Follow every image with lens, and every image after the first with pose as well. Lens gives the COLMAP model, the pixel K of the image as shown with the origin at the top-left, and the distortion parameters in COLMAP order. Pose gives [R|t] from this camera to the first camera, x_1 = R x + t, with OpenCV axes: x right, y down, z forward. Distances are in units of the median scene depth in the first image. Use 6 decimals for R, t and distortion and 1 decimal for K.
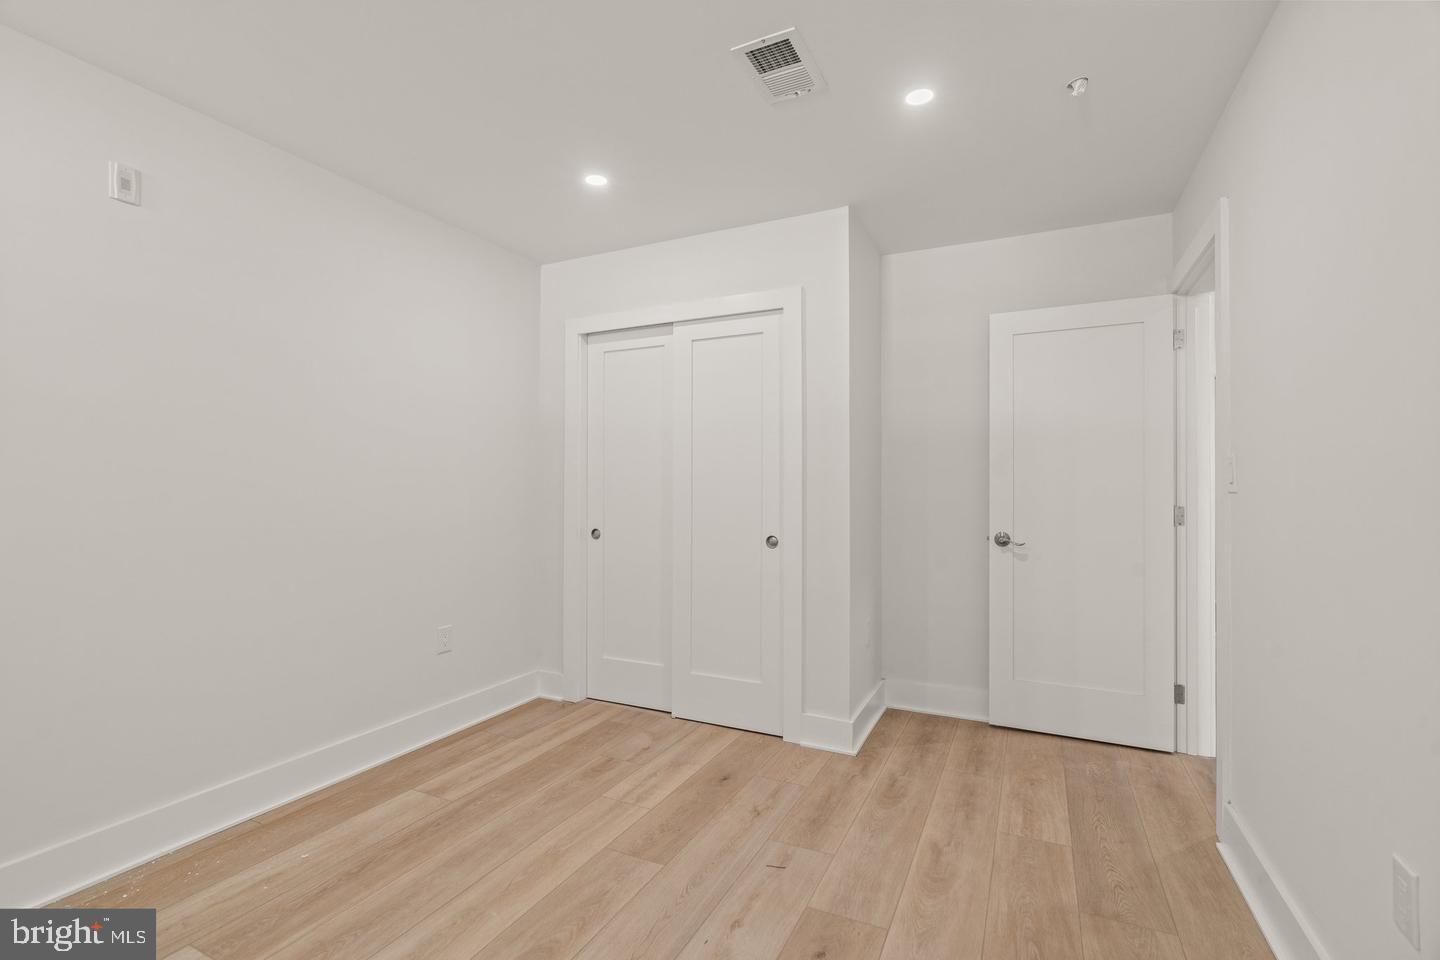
lens RADIAL K [[645.3, 0, 728.4], [0, 645.3, 479.5], [0, 0, 1]] dist [-0.000368, 0.000411]
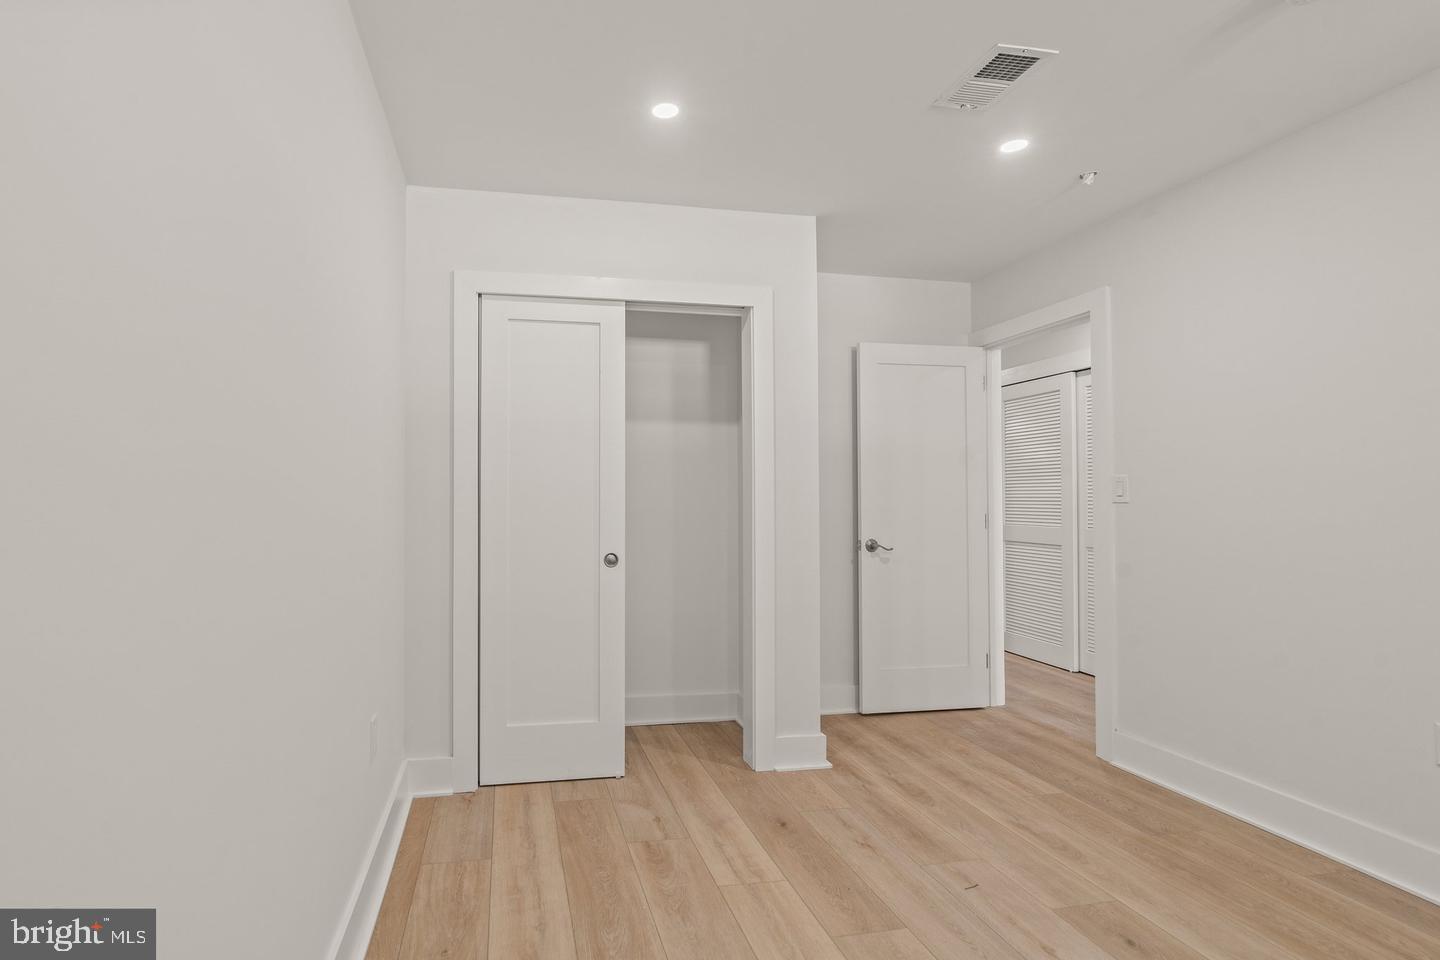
lens RADIAL K [[661.5, 0, 715.6], [0, 661.5, 486.2], [0, 0, 1]] dist [-0.002902, 0.000311]
pose [[0.810438, 0.011654, 0.585709, -0.600502], [-0.008053, 0.999929, -0.008754, 0.002880], [-0.585769, 0.002378, 0.810474, 0.297778]]
